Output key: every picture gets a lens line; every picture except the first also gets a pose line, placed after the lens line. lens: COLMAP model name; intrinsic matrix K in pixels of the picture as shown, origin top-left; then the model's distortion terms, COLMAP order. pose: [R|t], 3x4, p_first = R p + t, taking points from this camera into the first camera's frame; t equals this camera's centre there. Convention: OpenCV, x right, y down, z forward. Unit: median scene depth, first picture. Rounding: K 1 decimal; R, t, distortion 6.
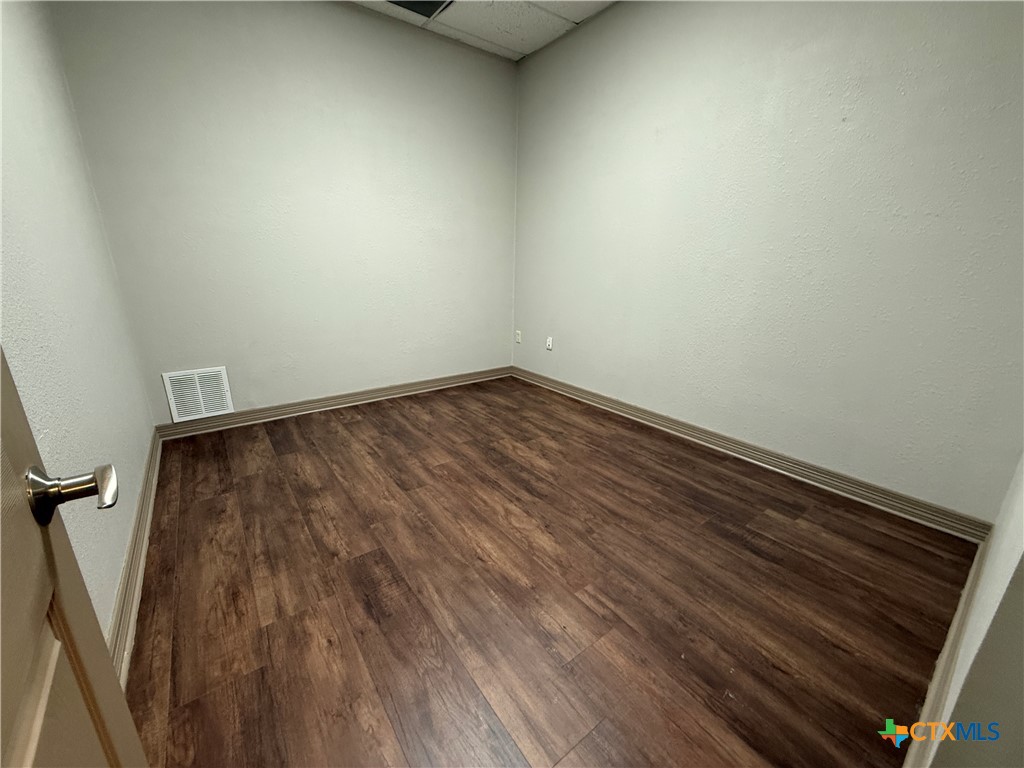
lens RADIAL K [[408.0, 0, 514.7], [0, 408.0, 382.6], [0, 0, 1]] dist [0.001539, 0.000028]
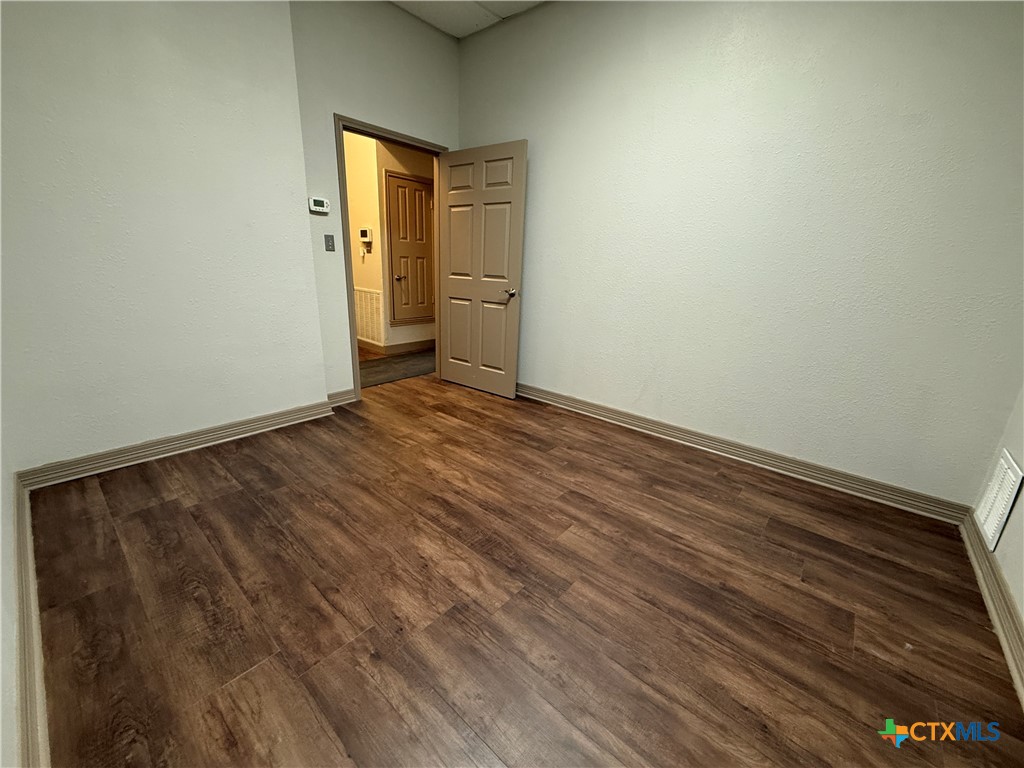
lens RADIAL K [[408.0, 0, 513.8], [0, 408.0, 381.6], [0, 0, 1]] dist [0.001539, 0.000028]
pose [[-0.975246, 0.013998, -0.220677, 0.085048], [-0.107548, 0.841969, 0.528698, -0.456567], [0.193204, 0.539344, -0.819622, 1.589253]]
